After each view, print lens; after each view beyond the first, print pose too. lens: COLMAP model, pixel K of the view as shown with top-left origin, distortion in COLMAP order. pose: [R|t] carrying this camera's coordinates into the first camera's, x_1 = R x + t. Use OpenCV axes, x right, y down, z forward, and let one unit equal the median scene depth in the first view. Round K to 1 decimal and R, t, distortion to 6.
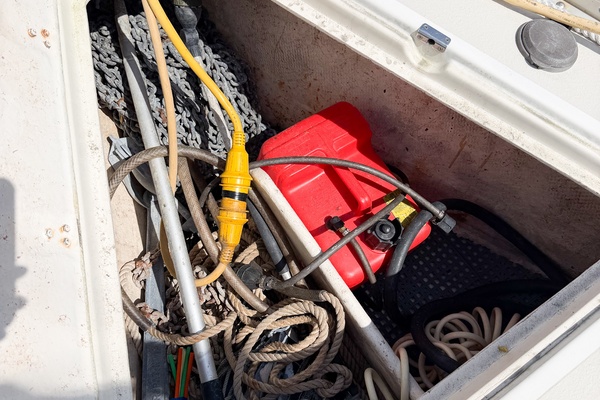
lens RADIAL K [[543.3, 0, 300.0], [0, 543.3, 200.0], [0, 0, 1]] dist [0.120965, -0.287190]
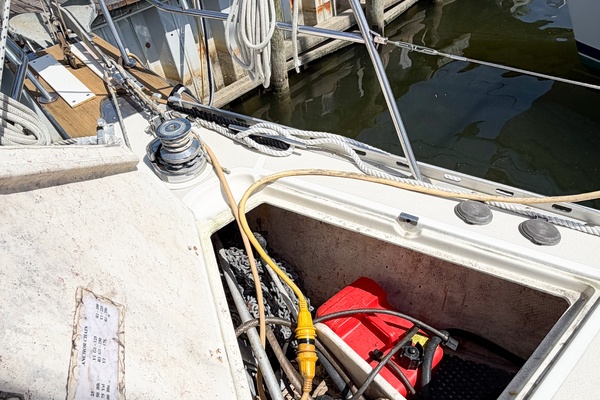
lens RADIAL K [[419.0, 0, 294.3], [0, 419.0, 199.5], [0, 0, 1]] dist [-0.030175, 0.000547]
pose [[0.986544, -0.163348, 0.006949, -0.095425], [0.146559, 0.864706, -0.480420, 0.194645], [0.072467, 0.474974, 0.877011, -0.186581]]
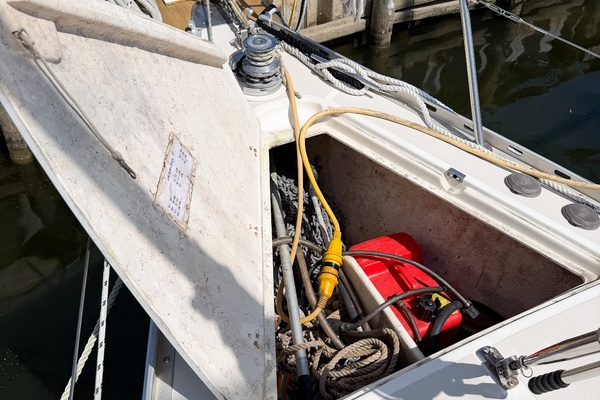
lens RADIAL K [[543.3, 0, 300.0], [0, 543.3, 200.0], [0, 0, 1]] dist [0.120965, -0.287190]
pose [[0.989510, 0.085186, -0.116677, -0.041832], [-0.130042, 0.877006, -0.462548, 0.555322], [0.062924, 0.472869, 0.878883, -0.479714]]
